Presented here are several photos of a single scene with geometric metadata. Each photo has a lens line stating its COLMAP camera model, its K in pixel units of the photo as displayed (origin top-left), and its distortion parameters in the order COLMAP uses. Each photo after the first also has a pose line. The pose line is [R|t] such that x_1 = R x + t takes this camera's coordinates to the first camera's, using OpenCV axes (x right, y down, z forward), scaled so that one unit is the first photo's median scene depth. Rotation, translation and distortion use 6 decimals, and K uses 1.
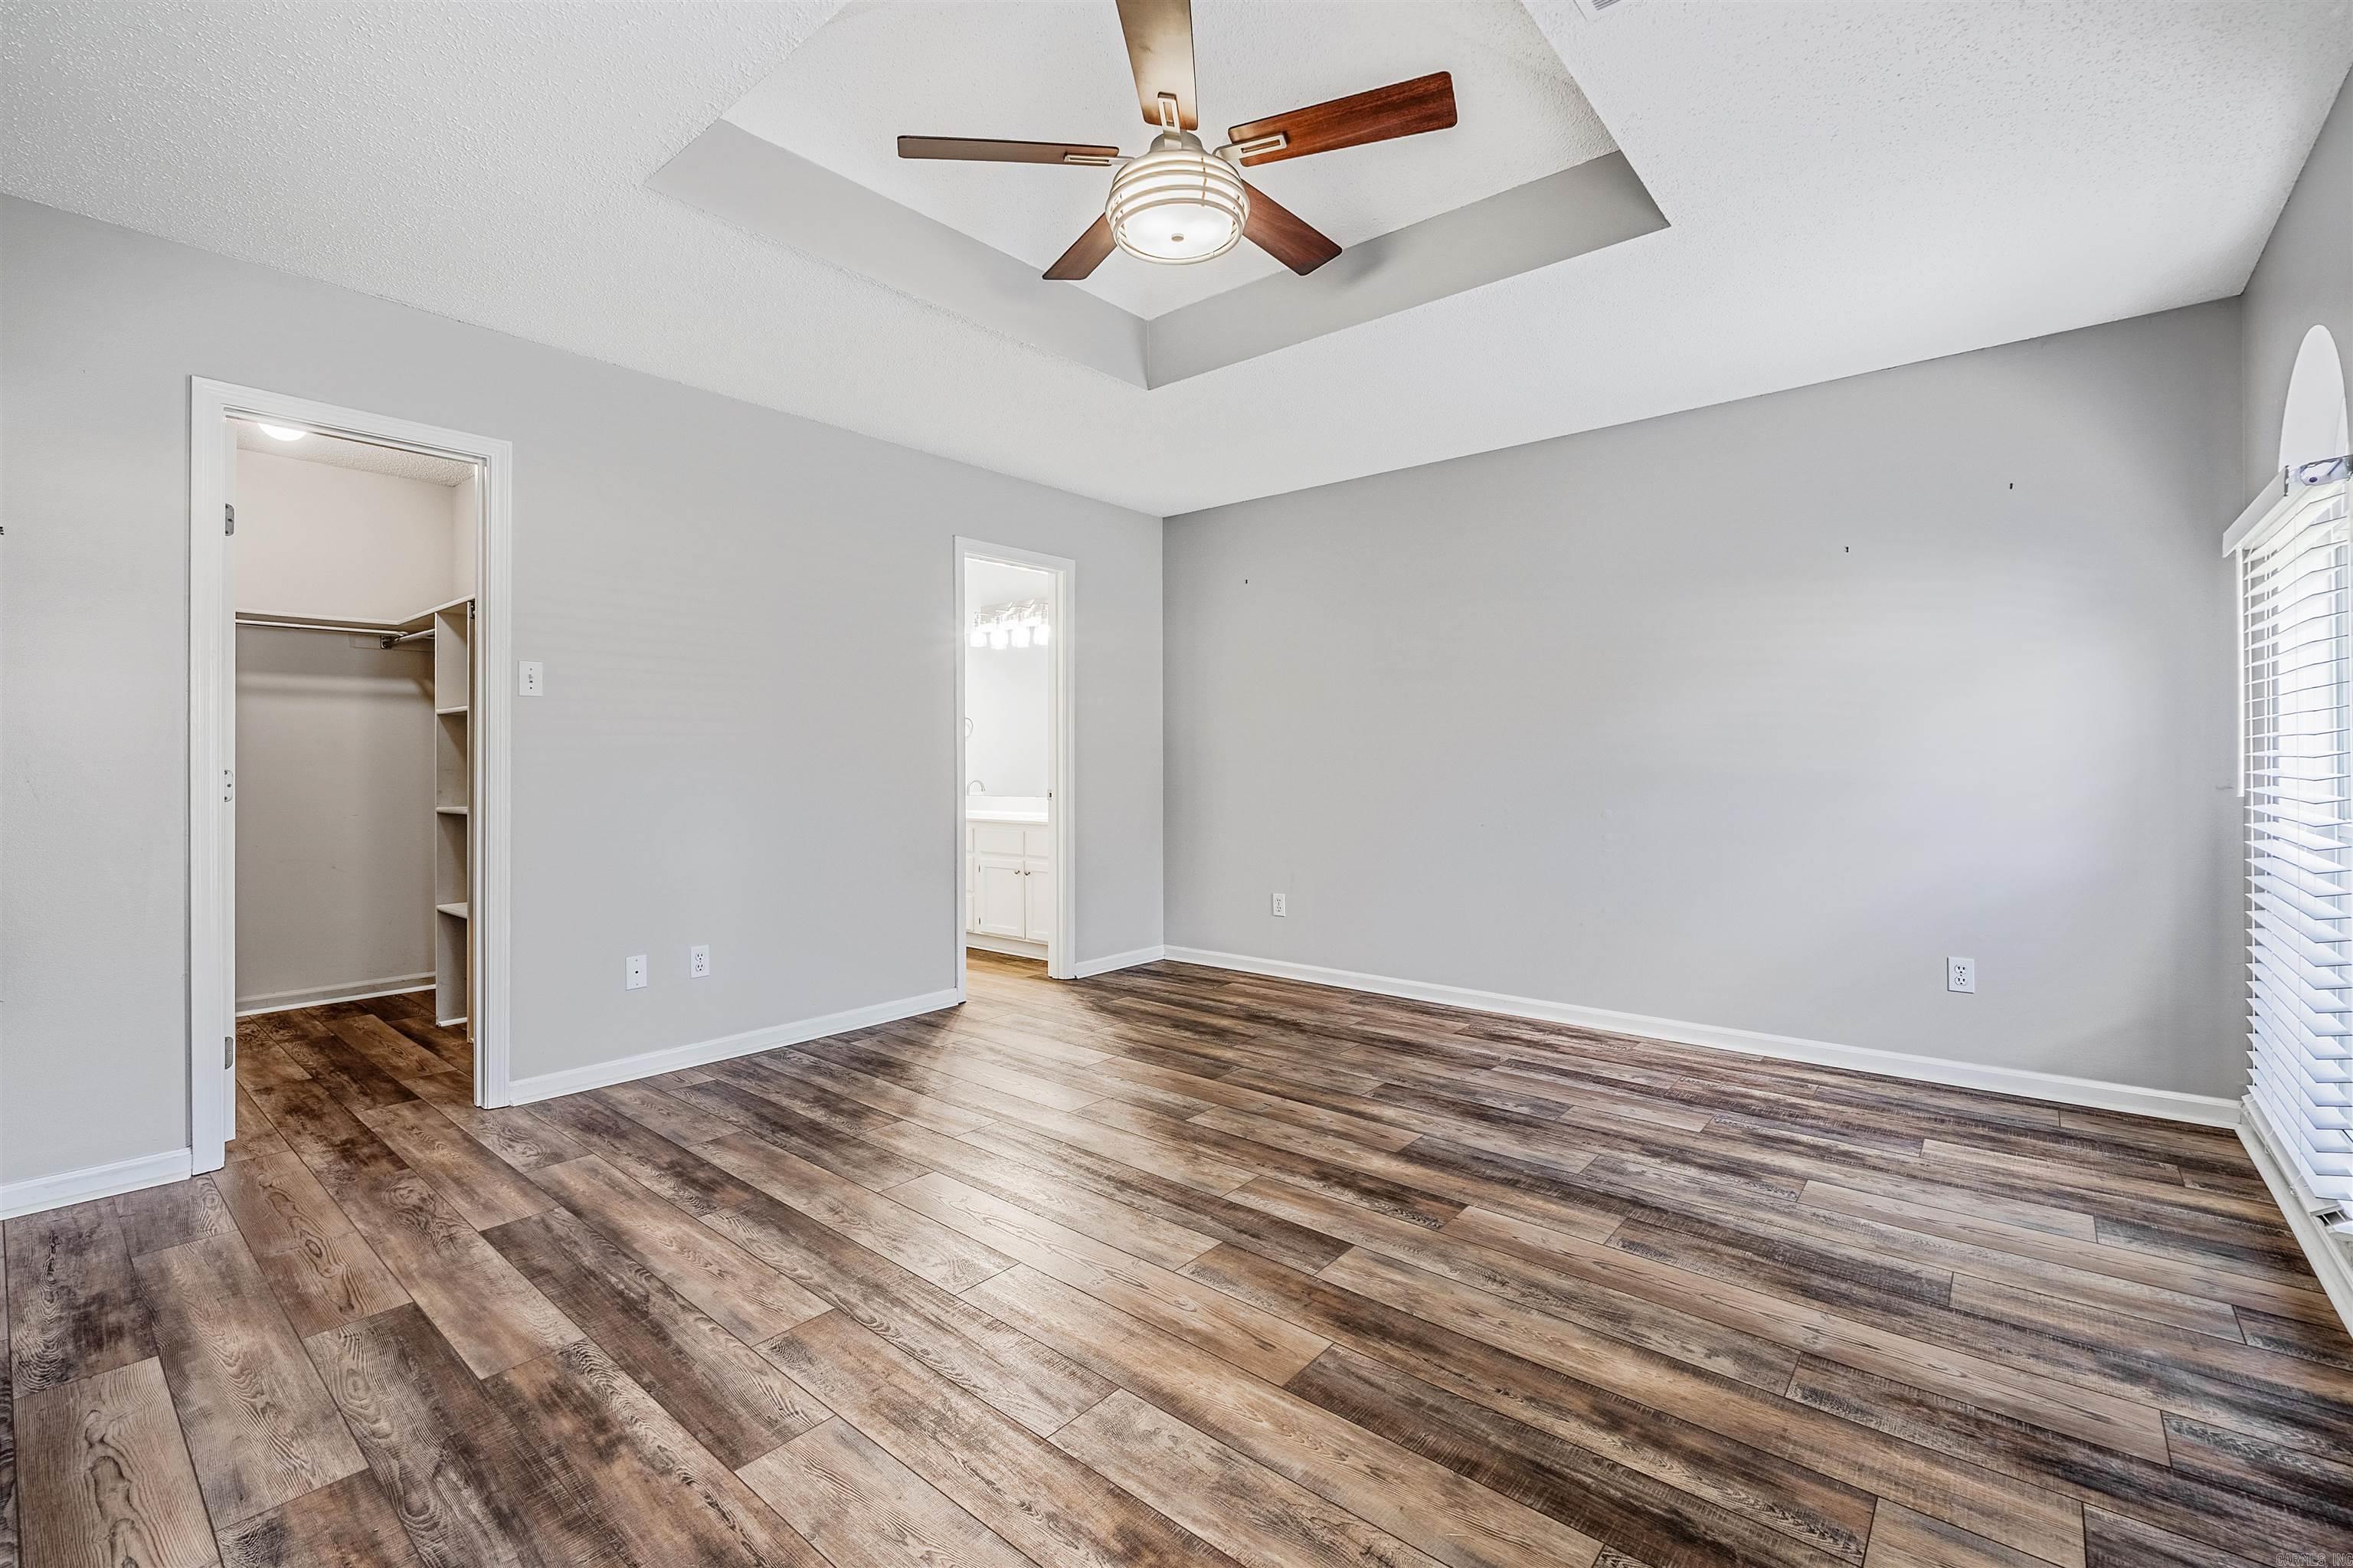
lens RADIAL K [[1015.2, 0, 1174.1], [0, 1015.2, 764.9], [0, 0, 1]] dist [-0.002015, -0.002595]
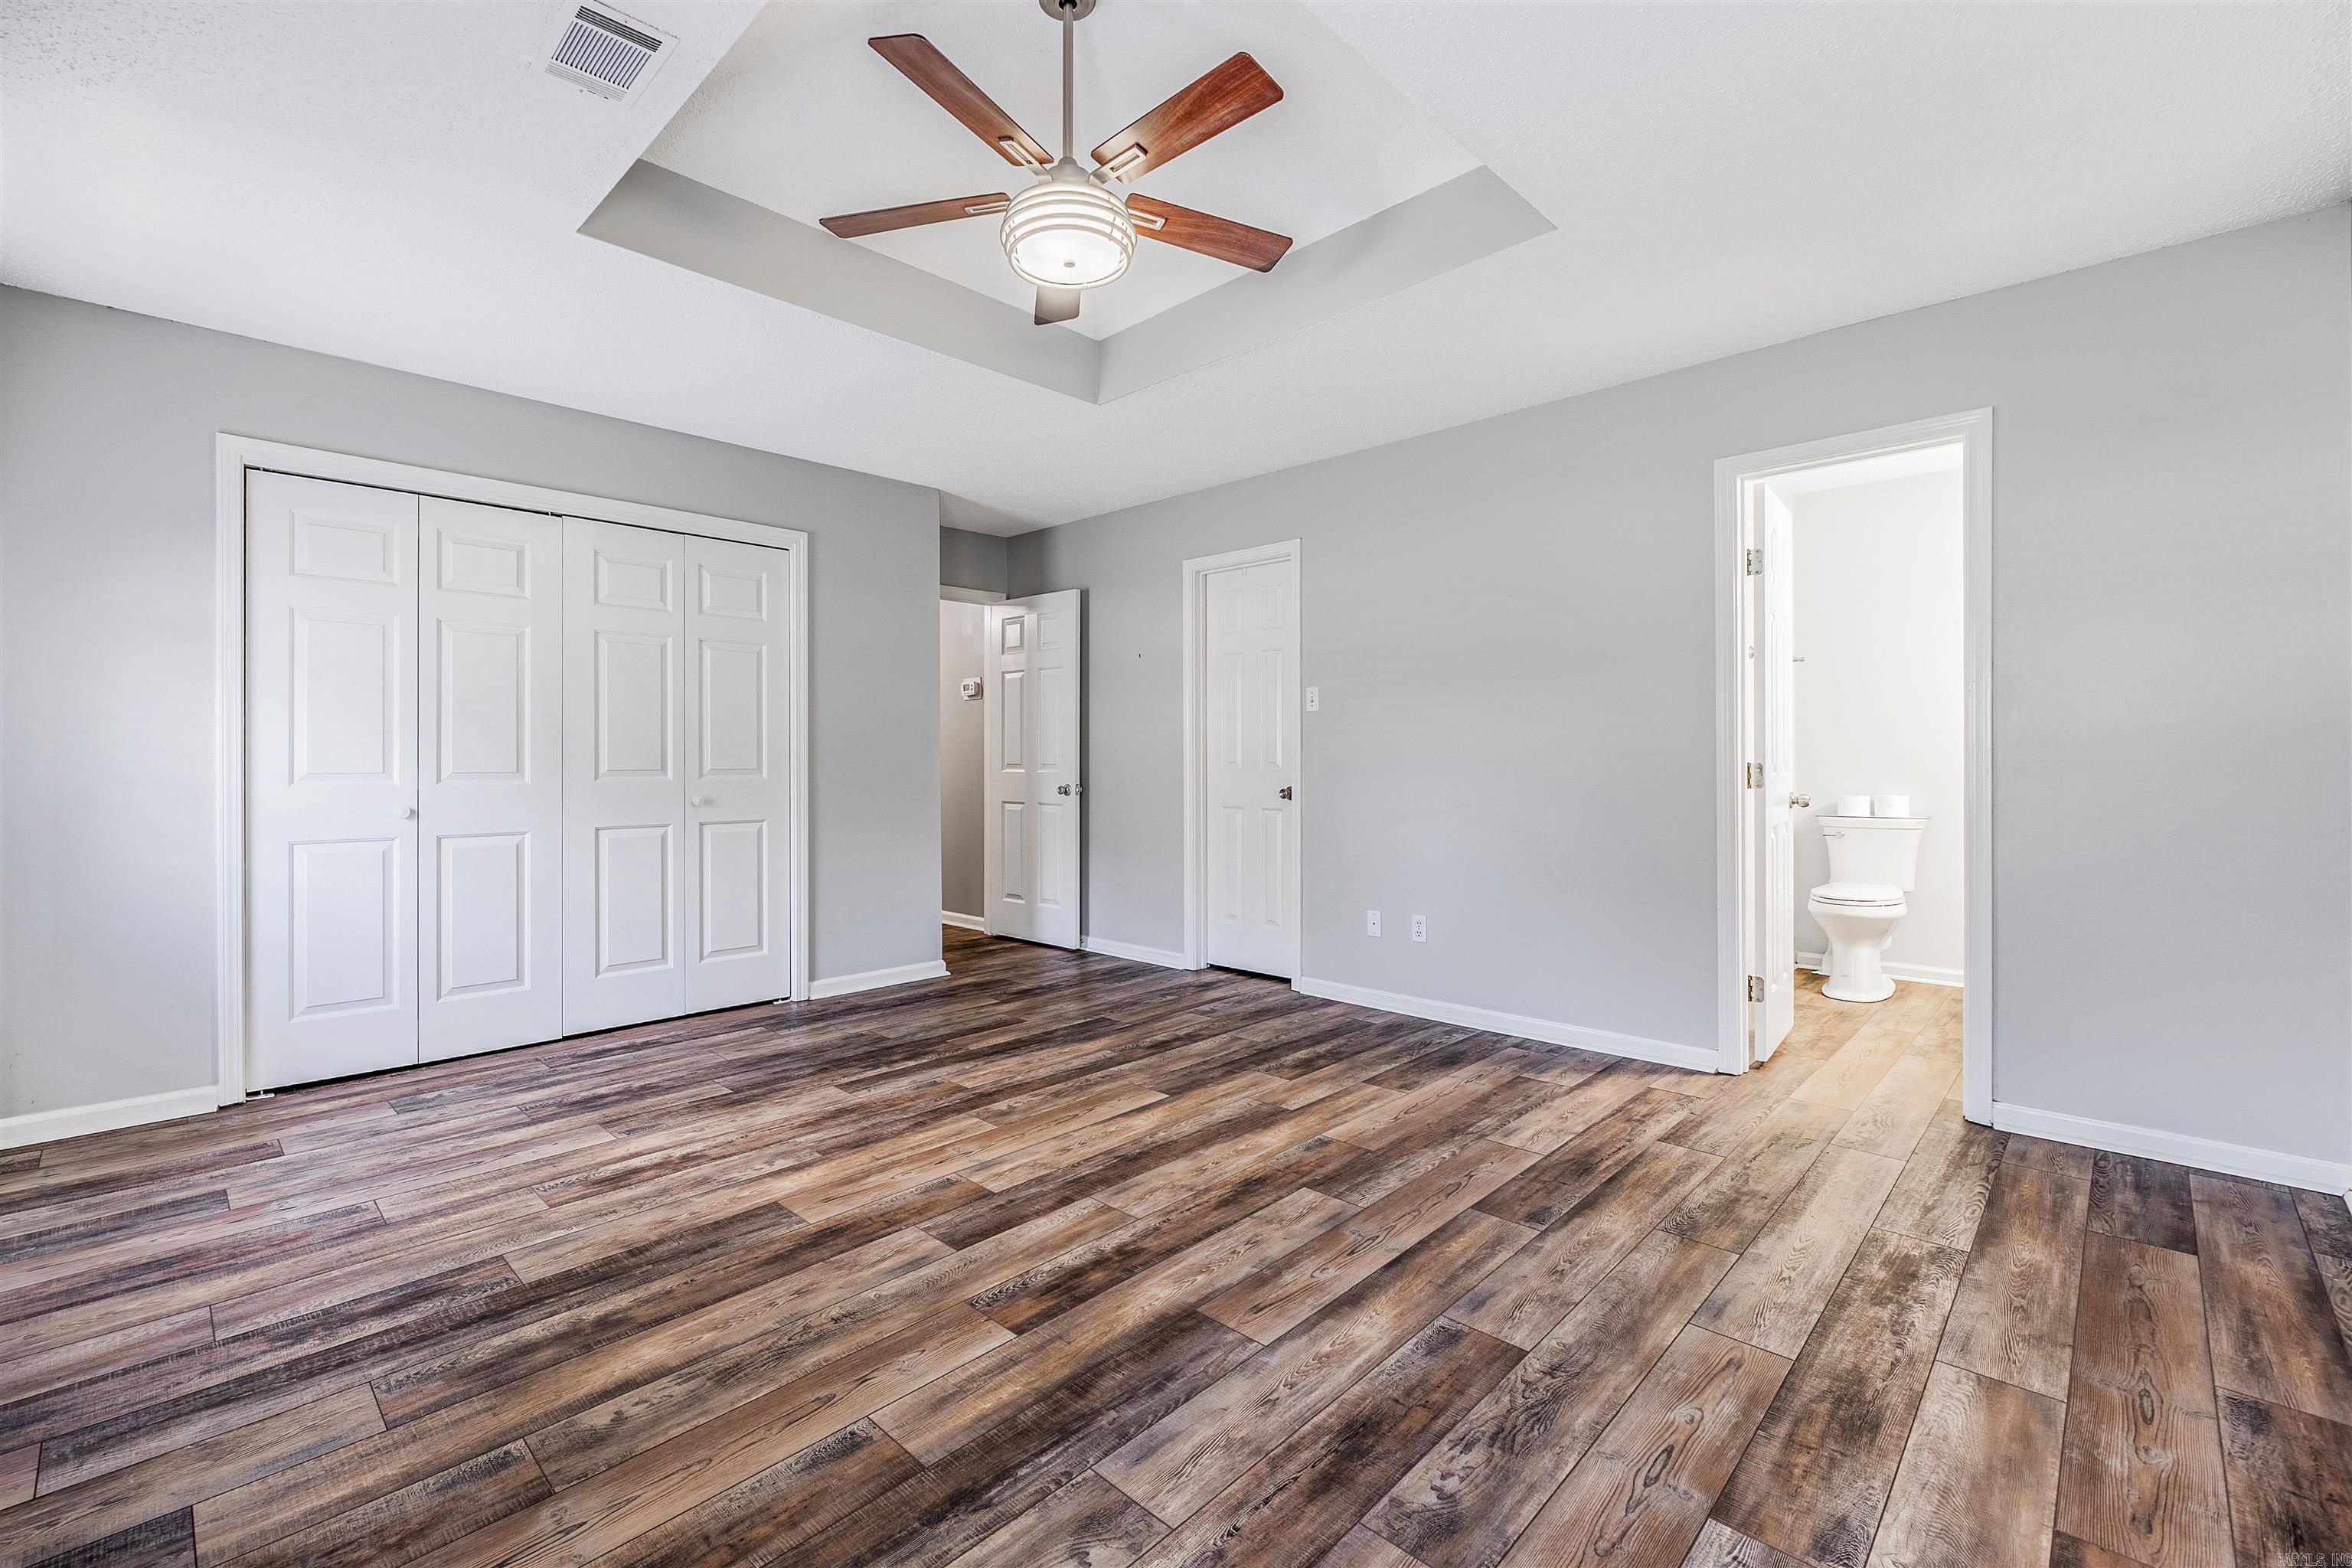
lens RADIAL K [[1014.7, 0, 1171.4], [0, 1014.7, 769.3], [0, 0, 1]] dist [-0.002015, -0.002595]
pose [[-0.073299, 0.011601, -0.997243, 1.024828], [0.002909, 0.999931, 0.011419, -0.005040], [0.997306, -0.002064, -0.073327, 1.150127]]
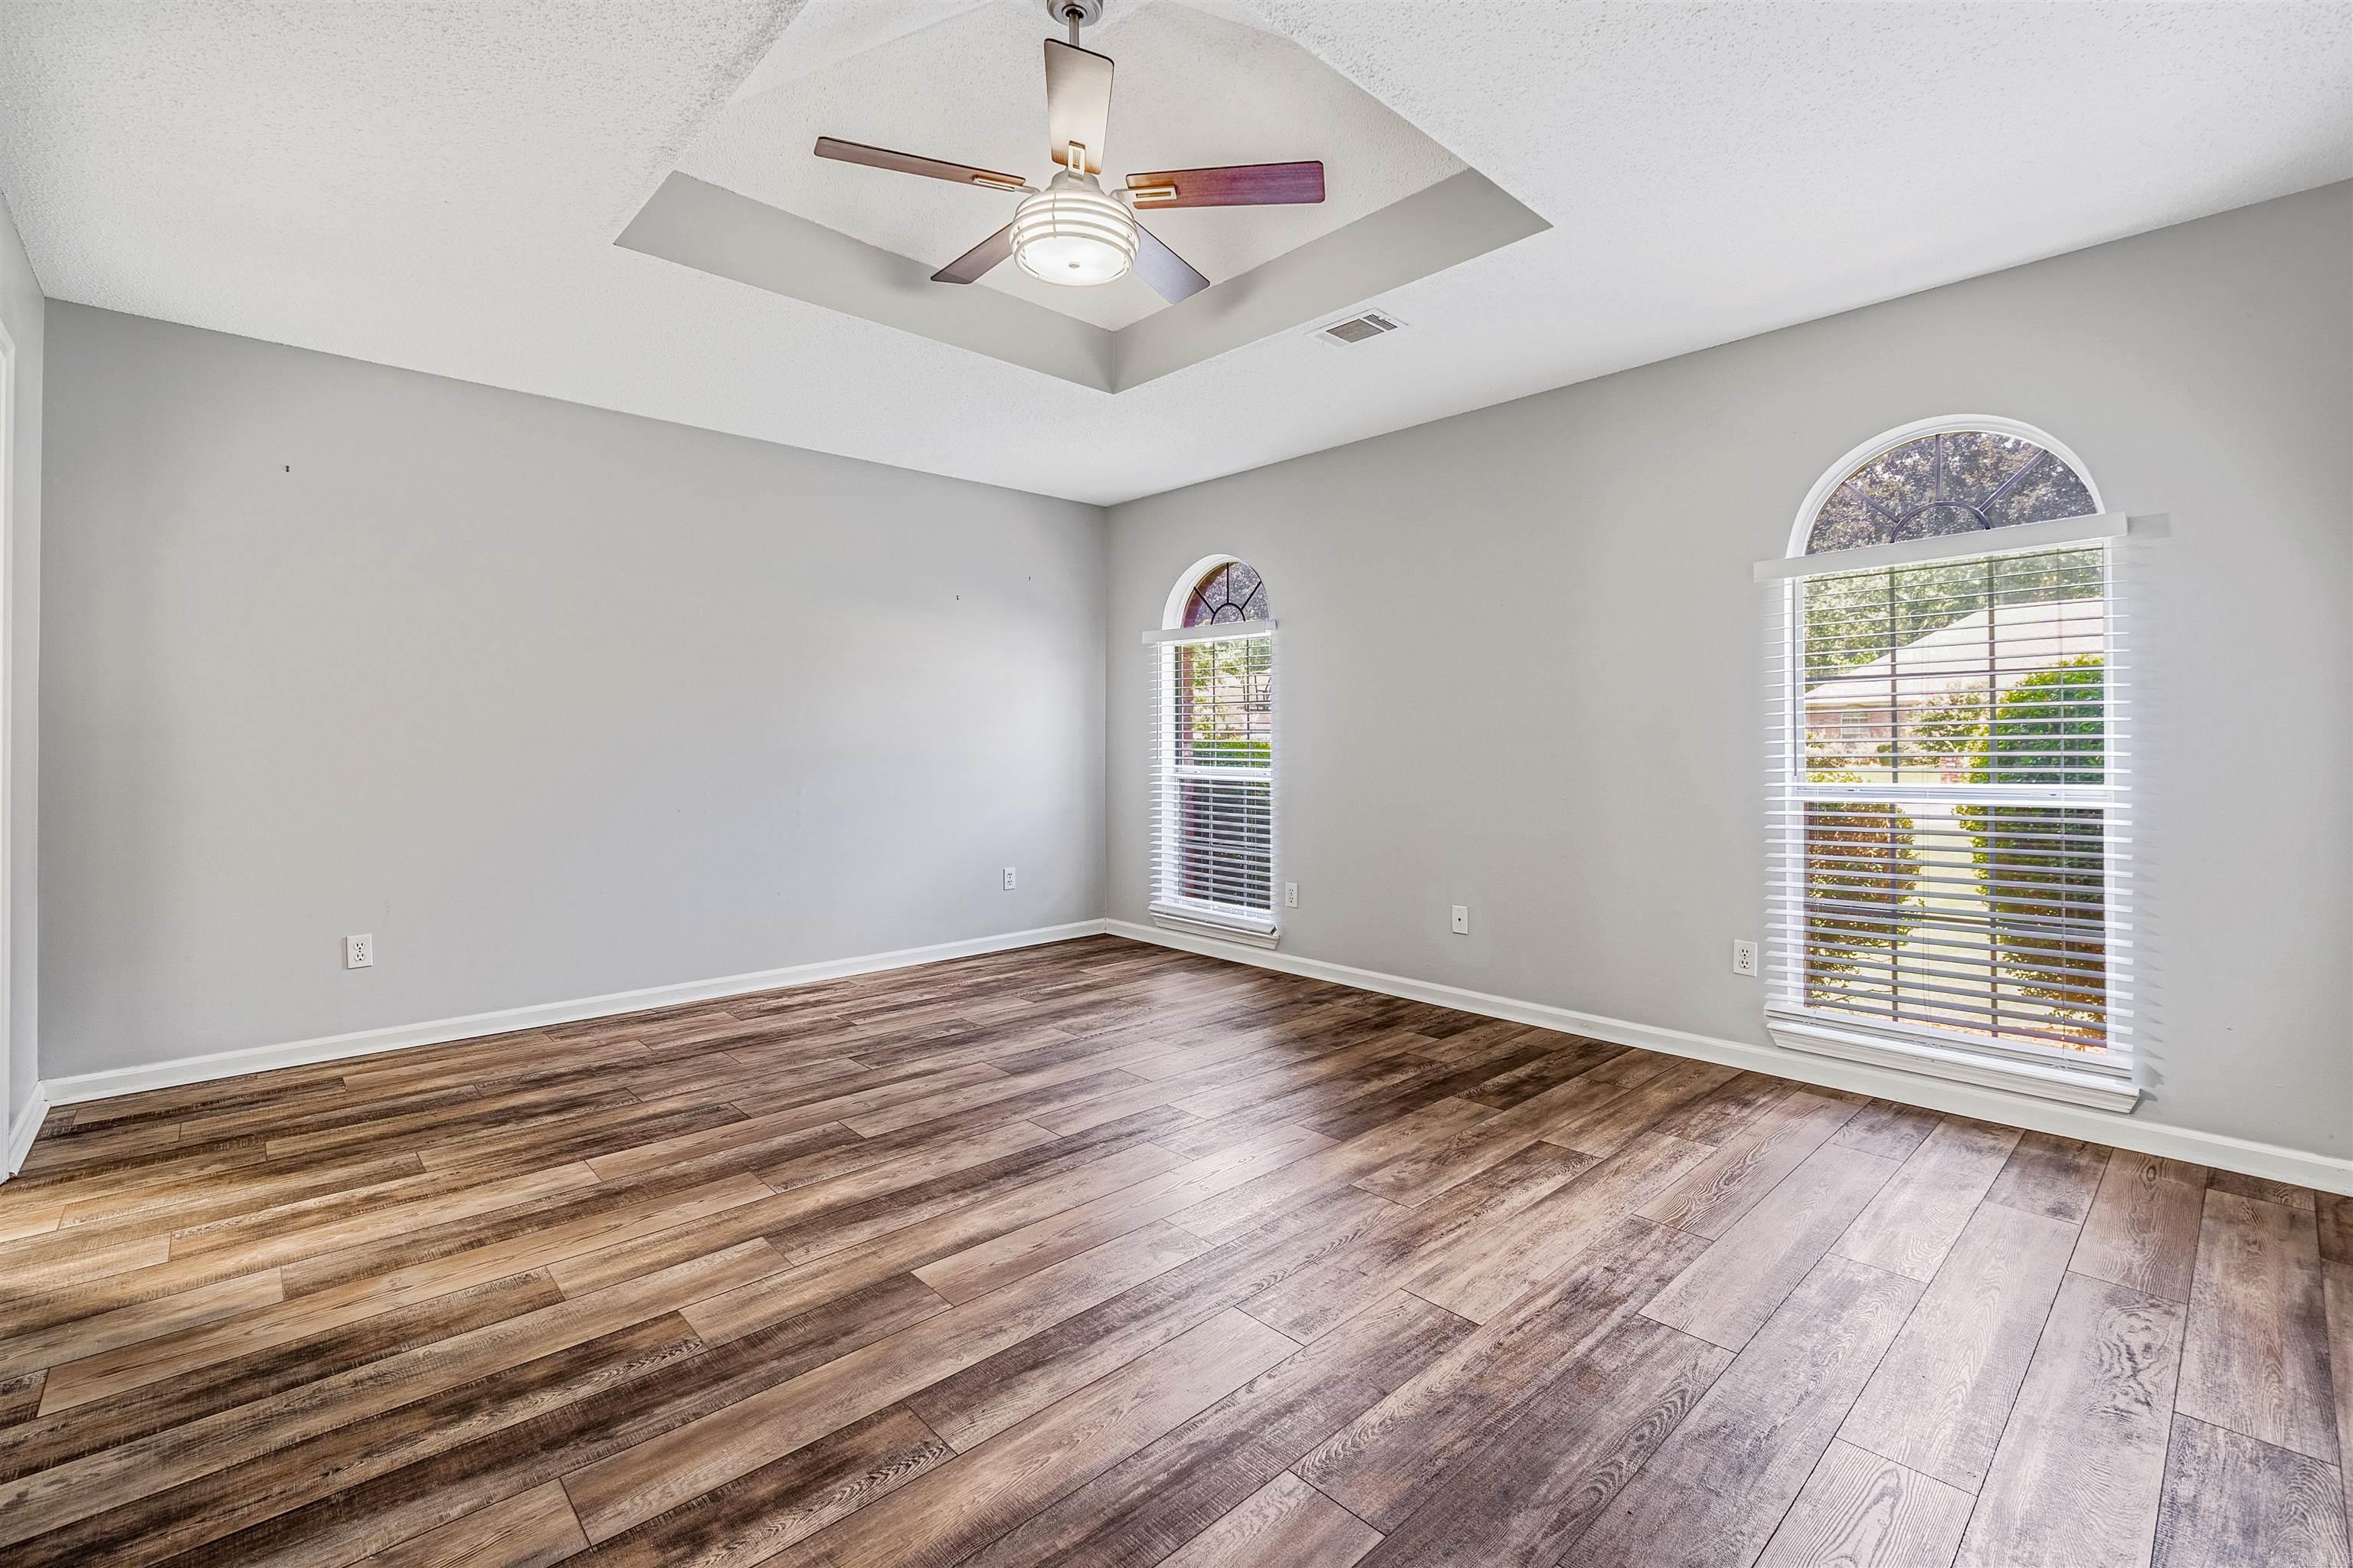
lens RADIAL K [[1015.2, 0, 1173.7], [0, 1015.2, 782.7], [0, 0, 1]] dist [-0.002015, -0.002595]
pose [[0.123264, -0.042562, 0.991461, -1.019960], [0.001788, 0.999088, 0.042667, -0.008983], [-0.992372, -0.003487, 0.123227, 0.741464]]
